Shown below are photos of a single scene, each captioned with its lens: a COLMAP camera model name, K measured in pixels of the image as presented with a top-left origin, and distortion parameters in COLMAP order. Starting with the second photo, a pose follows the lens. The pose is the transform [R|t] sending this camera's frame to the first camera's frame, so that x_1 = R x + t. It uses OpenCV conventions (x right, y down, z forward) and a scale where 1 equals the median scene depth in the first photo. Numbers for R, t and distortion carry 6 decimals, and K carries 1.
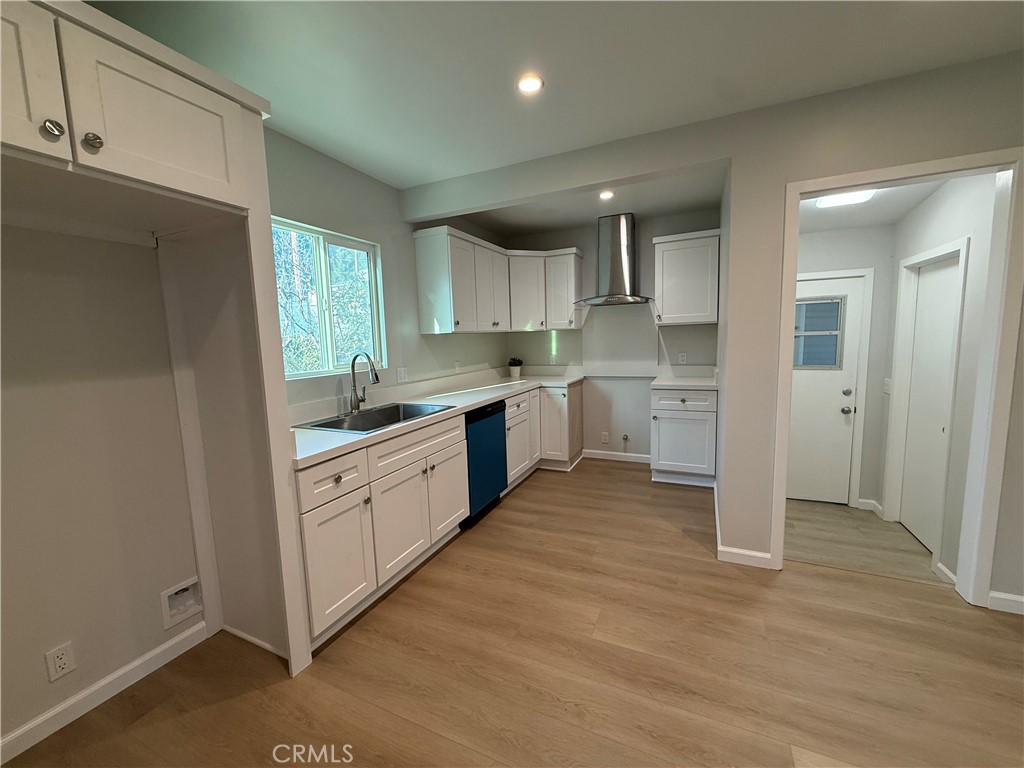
lens RADIAL K [[412.2, 0, 510.8], [0, 412.2, 385.0], [0, 0, 1]] dist [0.003307, 0.000071]
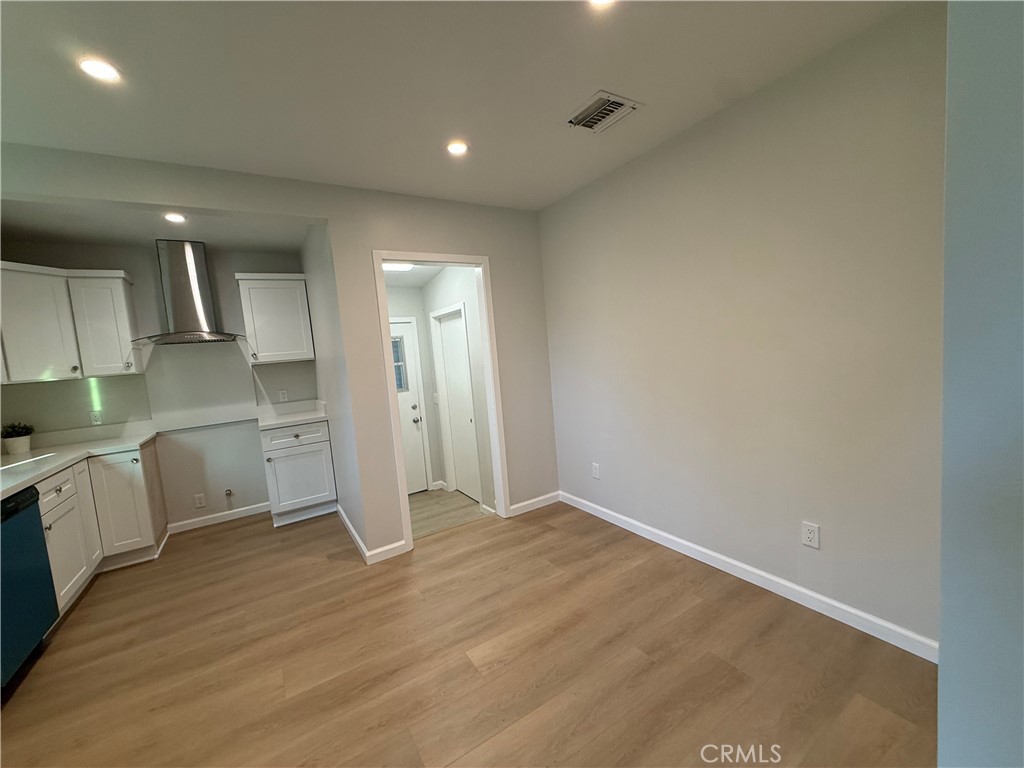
lens RADIAL K [[412.2, 0, 509.6], [0, 412.2, 383.9], [0, 0, 1]] dist [0.003307, 0.000071]
pose [[0.546490, -0.083866, 0.833256, -0.141329], [0.164163, 0.986398, -0.008387, 0.006492], [-0.821218, 0.141374, 0.552824, -0.007844]]
